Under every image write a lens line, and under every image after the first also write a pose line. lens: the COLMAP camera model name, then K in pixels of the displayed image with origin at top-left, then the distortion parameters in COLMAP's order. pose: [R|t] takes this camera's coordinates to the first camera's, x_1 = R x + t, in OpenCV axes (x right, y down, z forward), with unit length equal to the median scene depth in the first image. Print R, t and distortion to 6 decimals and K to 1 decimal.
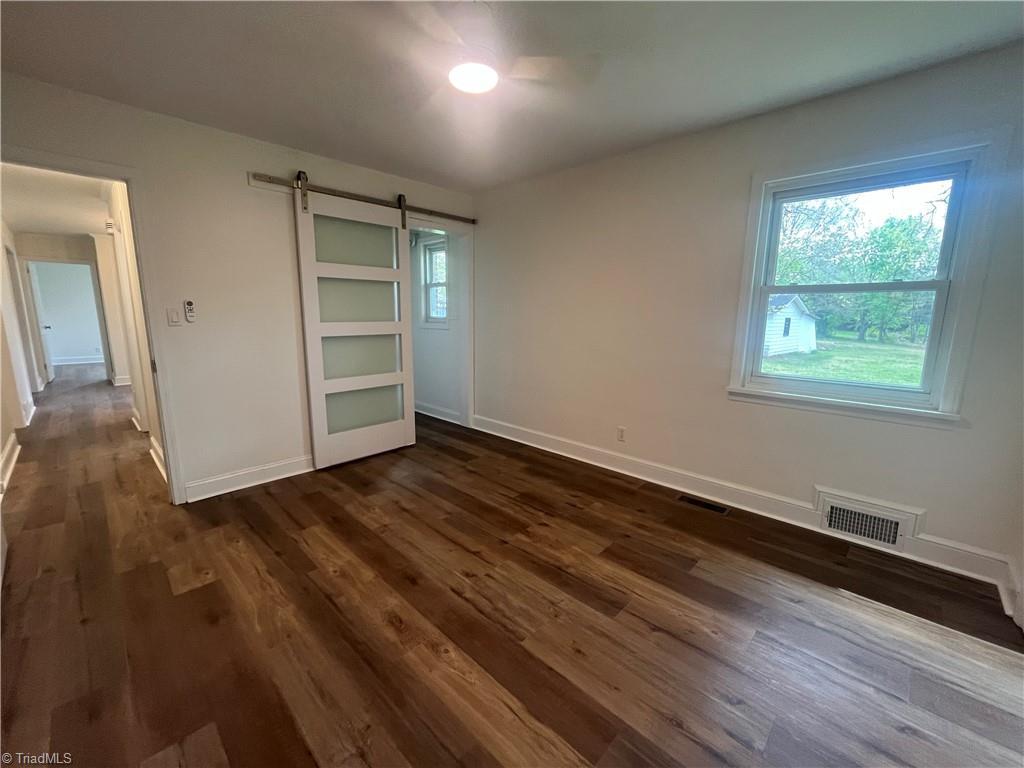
lens RADIAL K [[412.4, 0, 510.5], [0, 412.4, 383.6], [0, 0, 1]] dist [-0.003186, -0.000381]
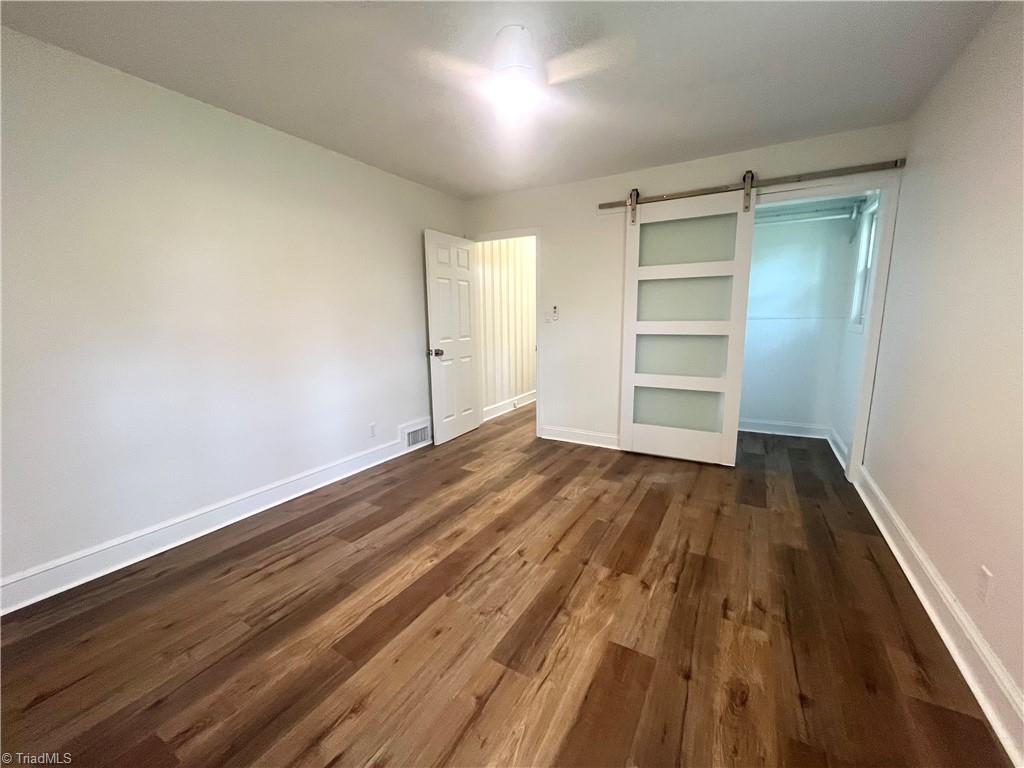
lens RADIAL K [[412.4, 0, 510.5], [0, 412.4, 383.6], [0, 0, 1]] dist [-0.003186, -0.000381]
pose [[0.232515, 0.148088, -0.961253, 0.647535], [-0.152576, 0.981657, 0.114325, -0.068250], [0.960550, 0.120082, 0.250845, 0.483494]]
